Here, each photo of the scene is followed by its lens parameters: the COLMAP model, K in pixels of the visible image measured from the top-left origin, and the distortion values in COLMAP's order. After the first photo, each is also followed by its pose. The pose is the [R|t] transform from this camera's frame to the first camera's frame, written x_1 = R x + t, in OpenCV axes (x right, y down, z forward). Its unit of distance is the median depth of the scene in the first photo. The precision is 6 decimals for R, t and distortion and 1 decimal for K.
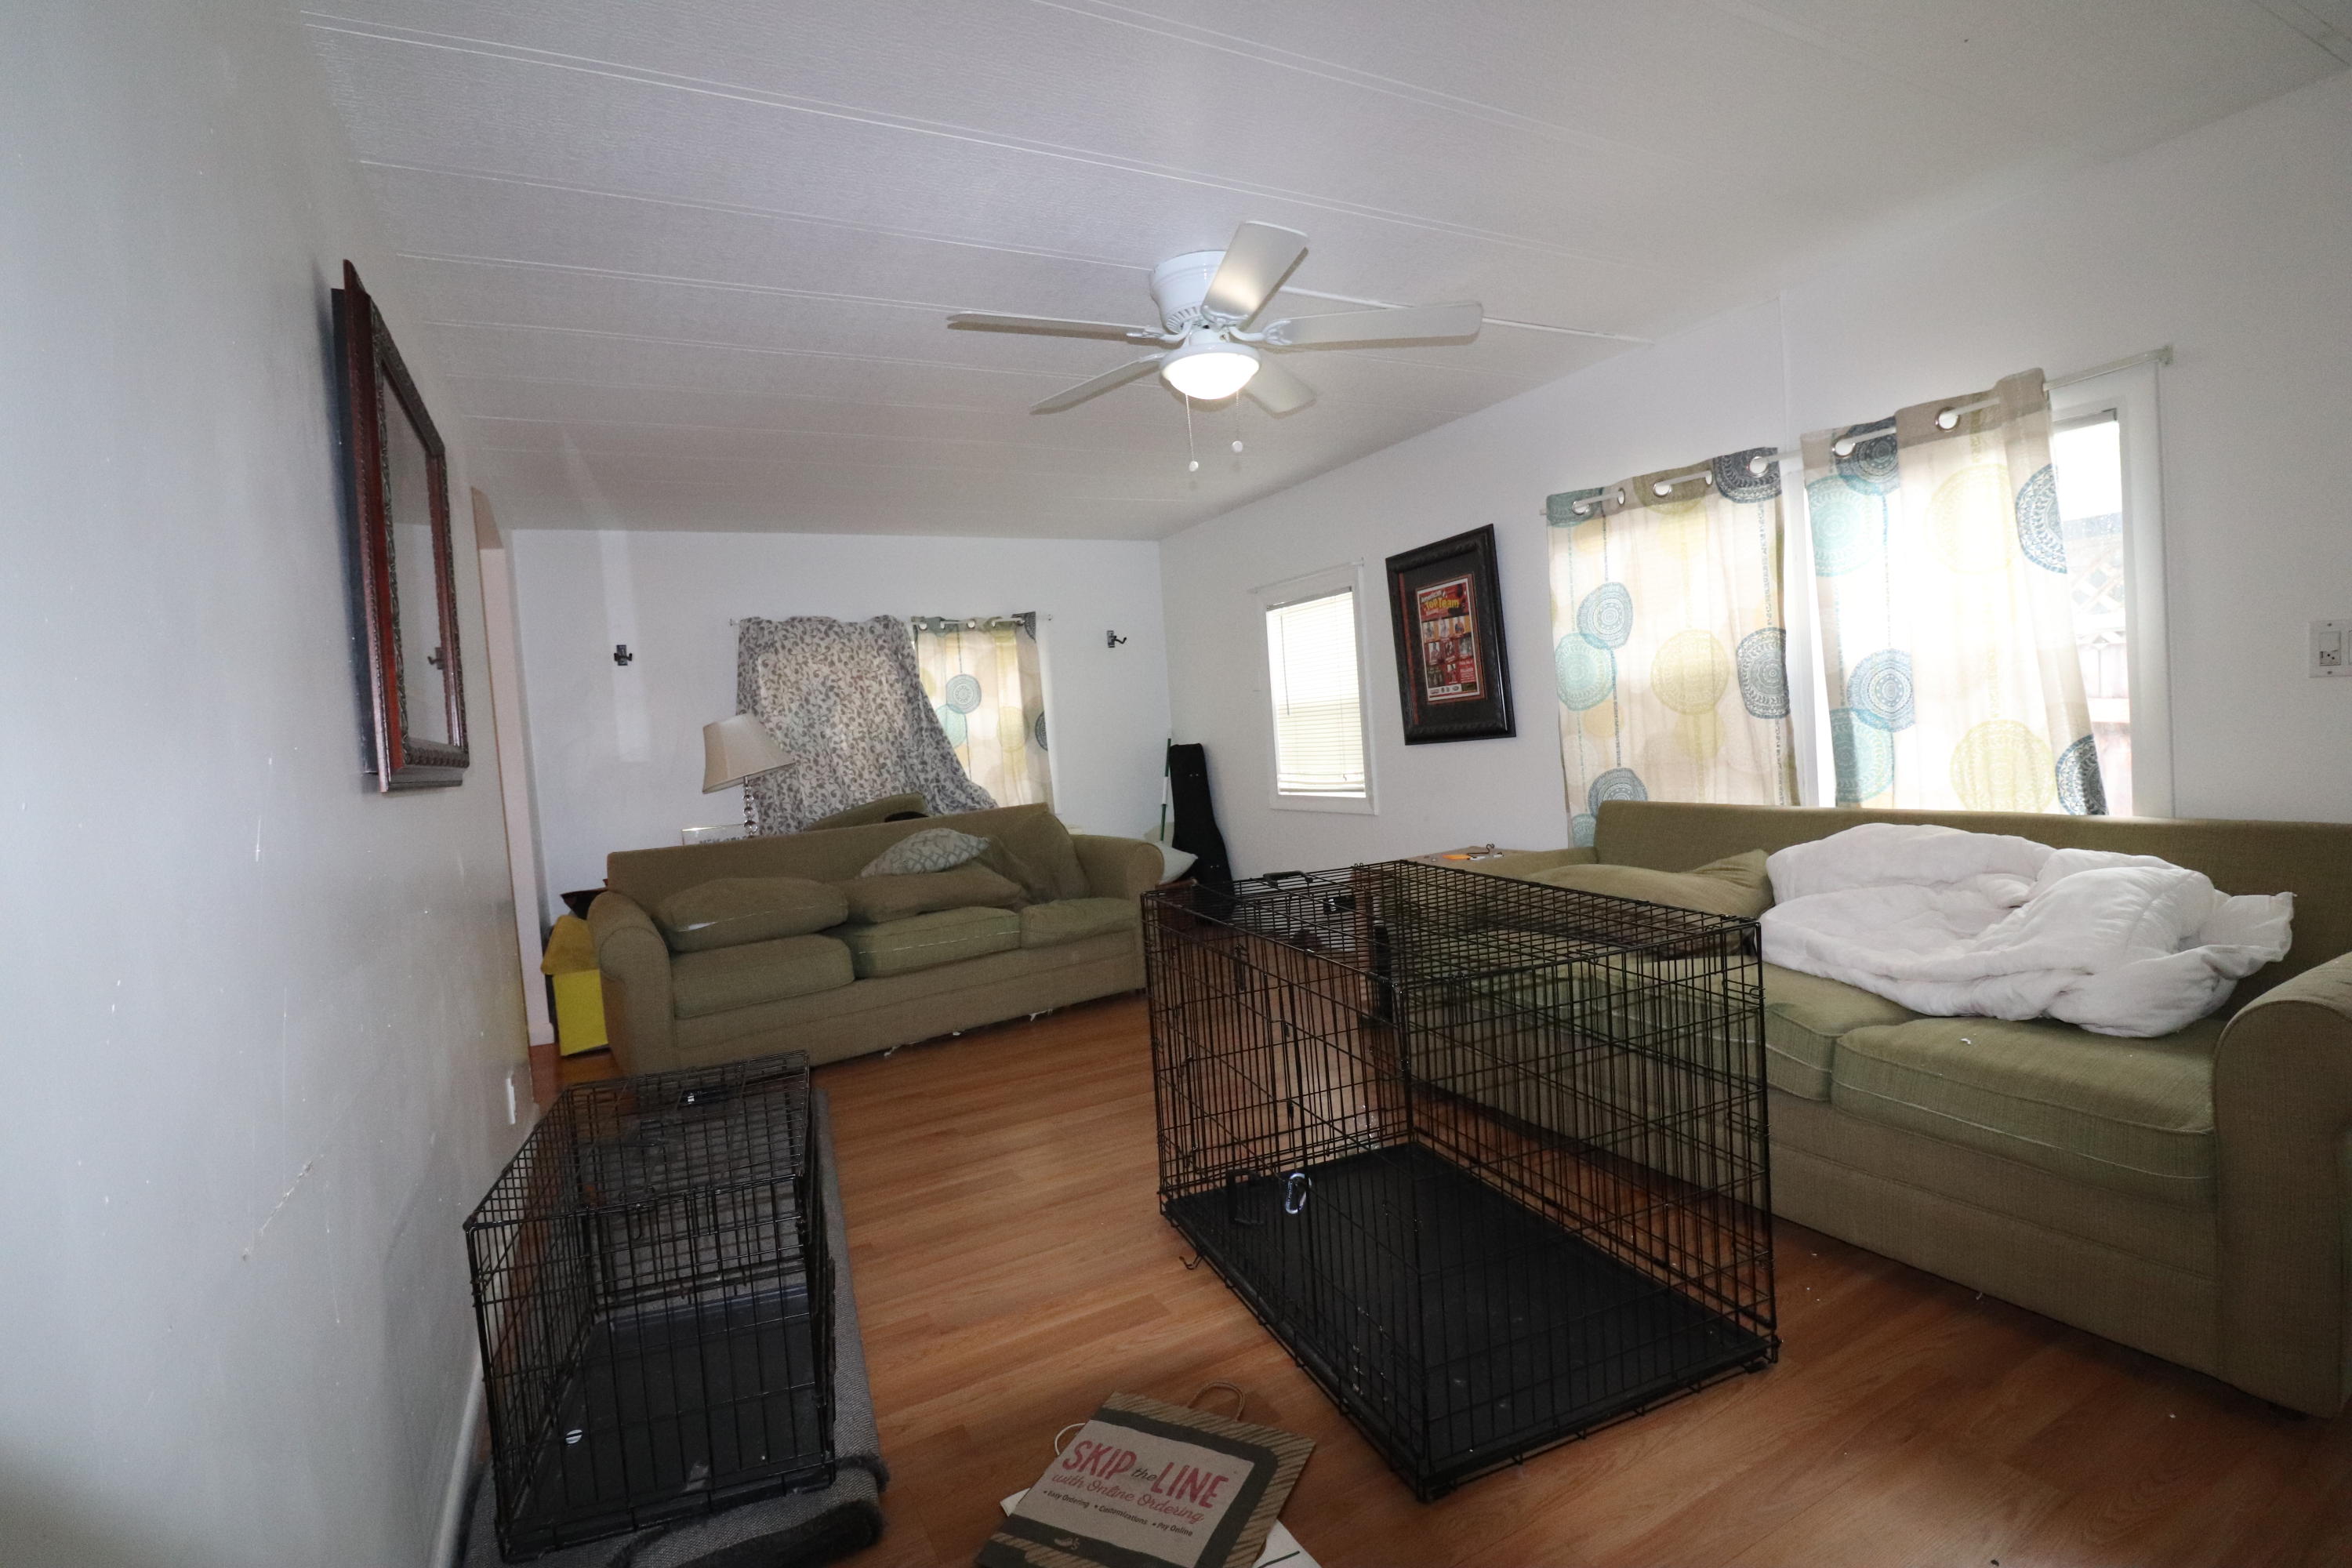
lens RADIAL K [[1066.8, 0, 1163.4], [0, 1066.8, 783.7], [0, 0, 1]] dist [0.001653, -0.020635]
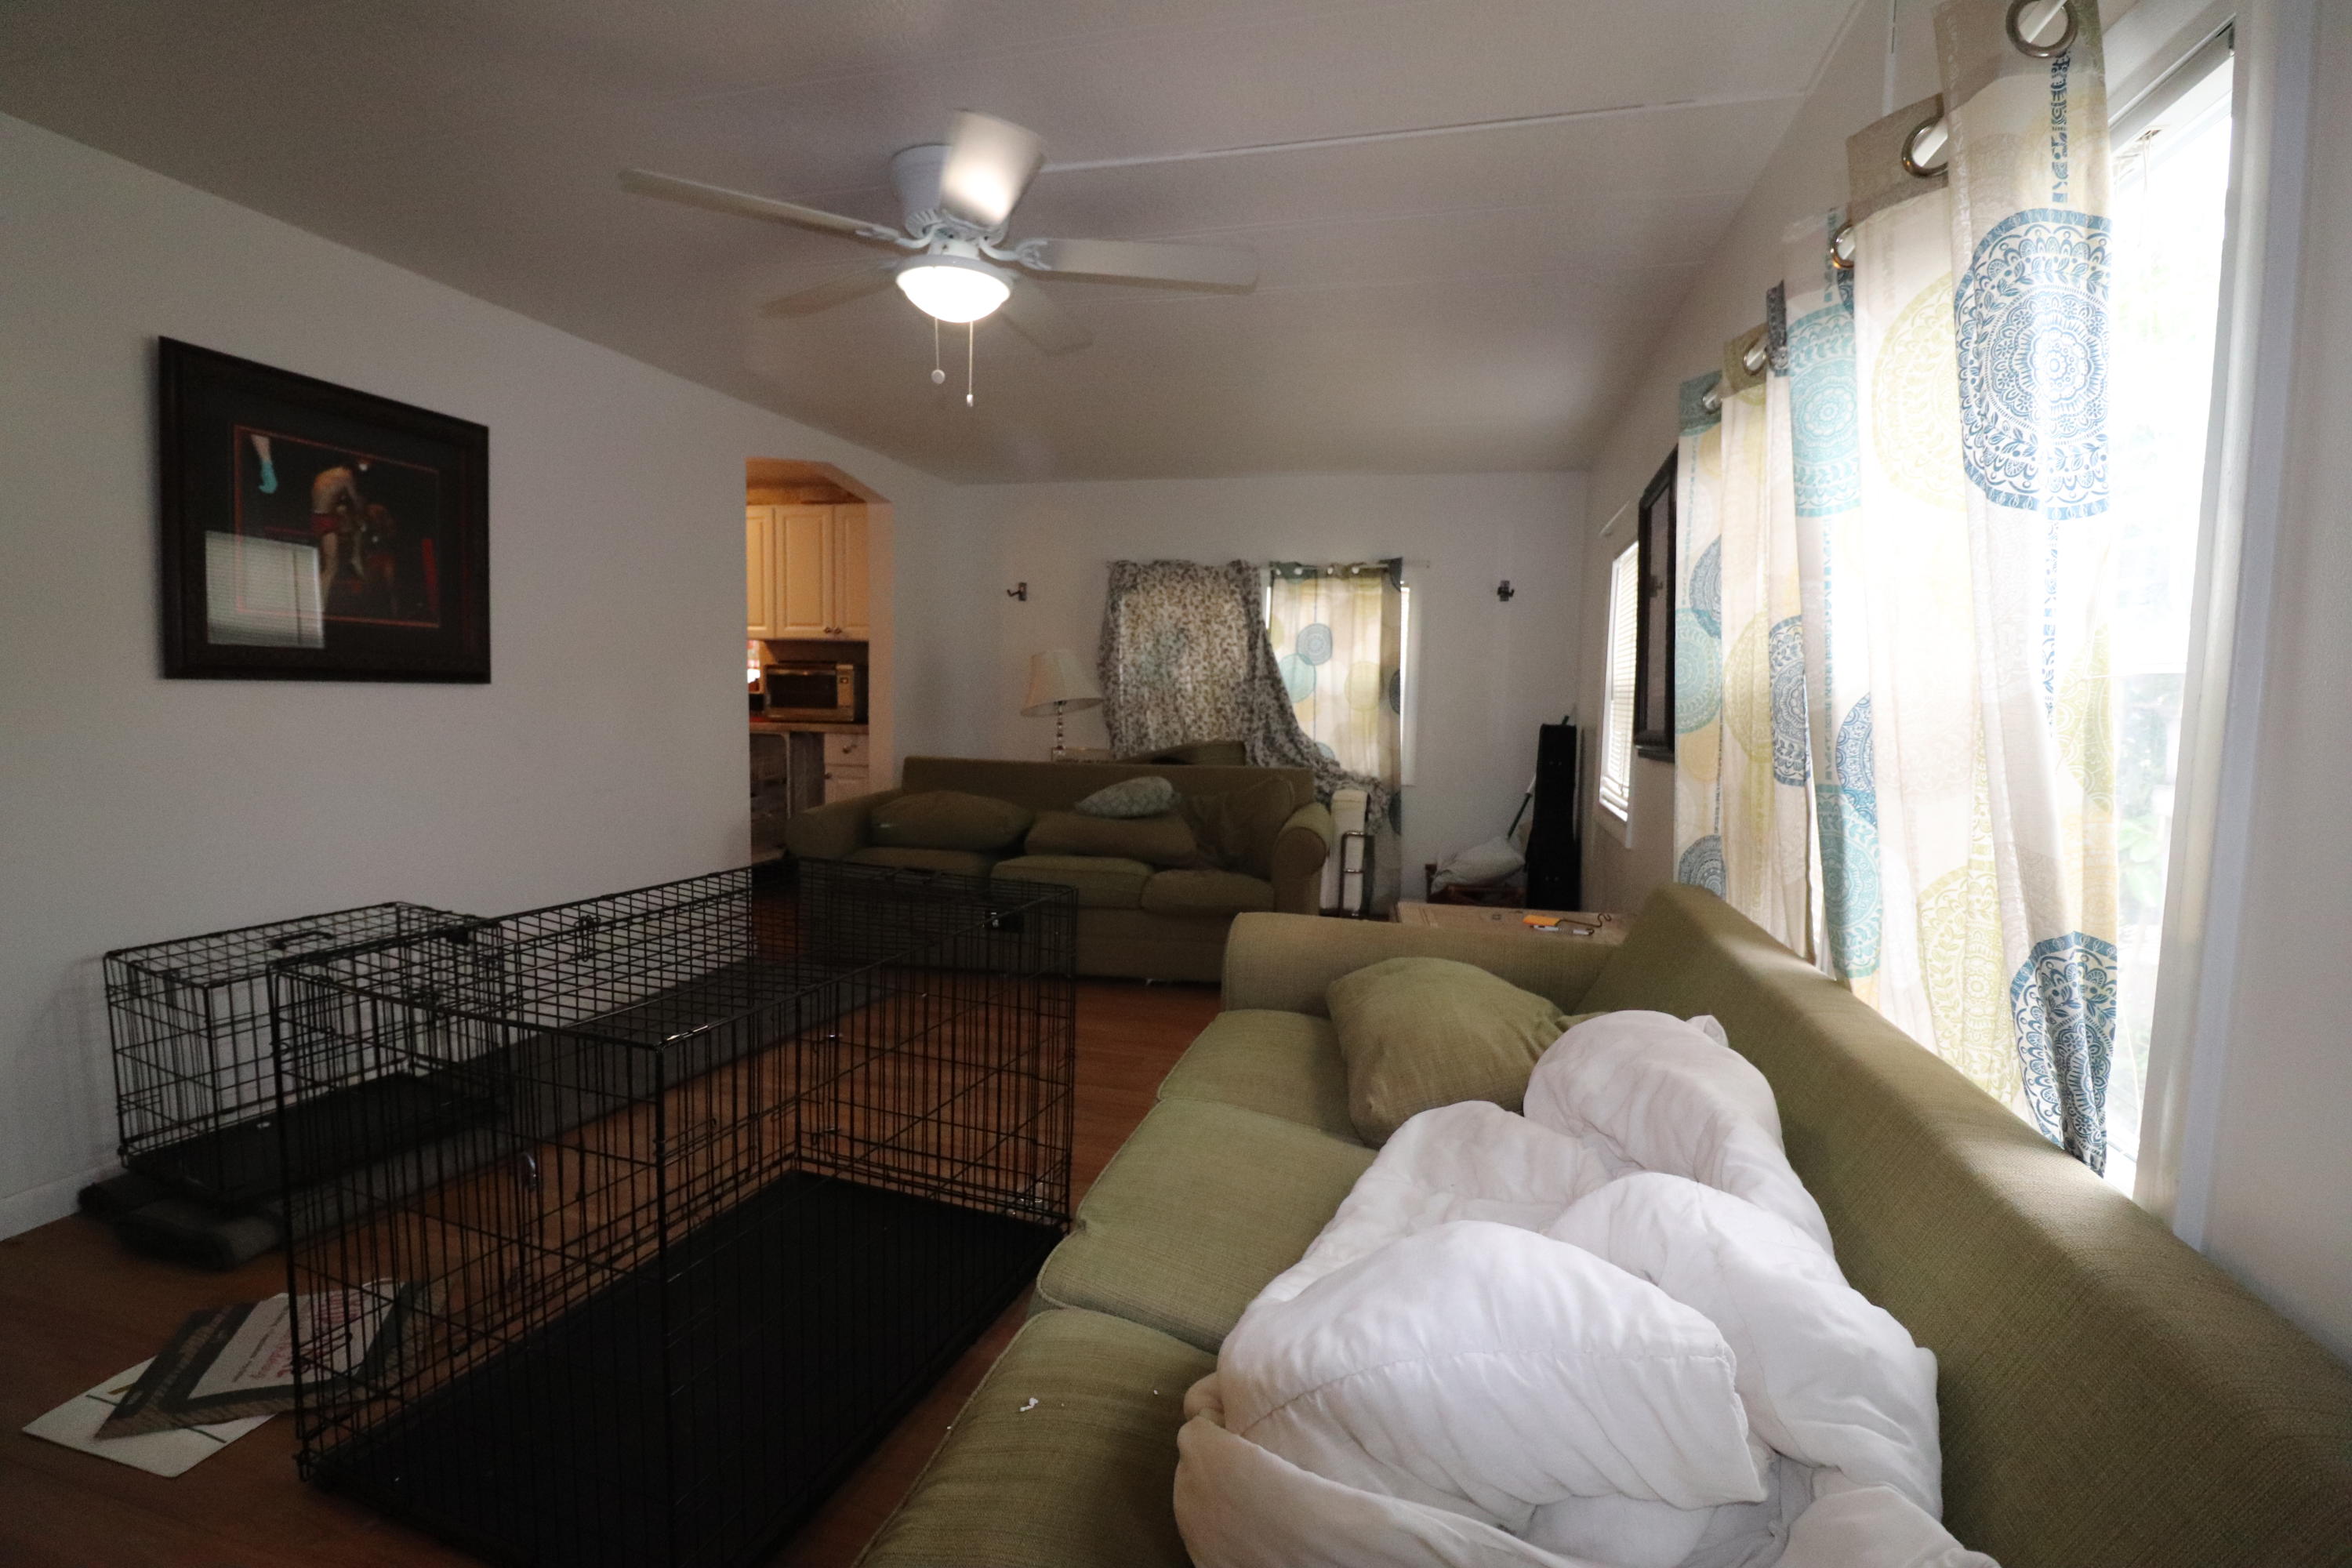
lens RADIAL K [[1066.8, 0, 1163.4], [0, 1066.8, 783.7], [0, 0, 1]] dist [0.001653, -0.020635]
pose [[0.733097, 0.151978, -0.662927, 0.375726], [-0.113650, 0.988383, 0.100911, -0.043720], [0.670562, 0.001364, 0.741853, 0.215342]]
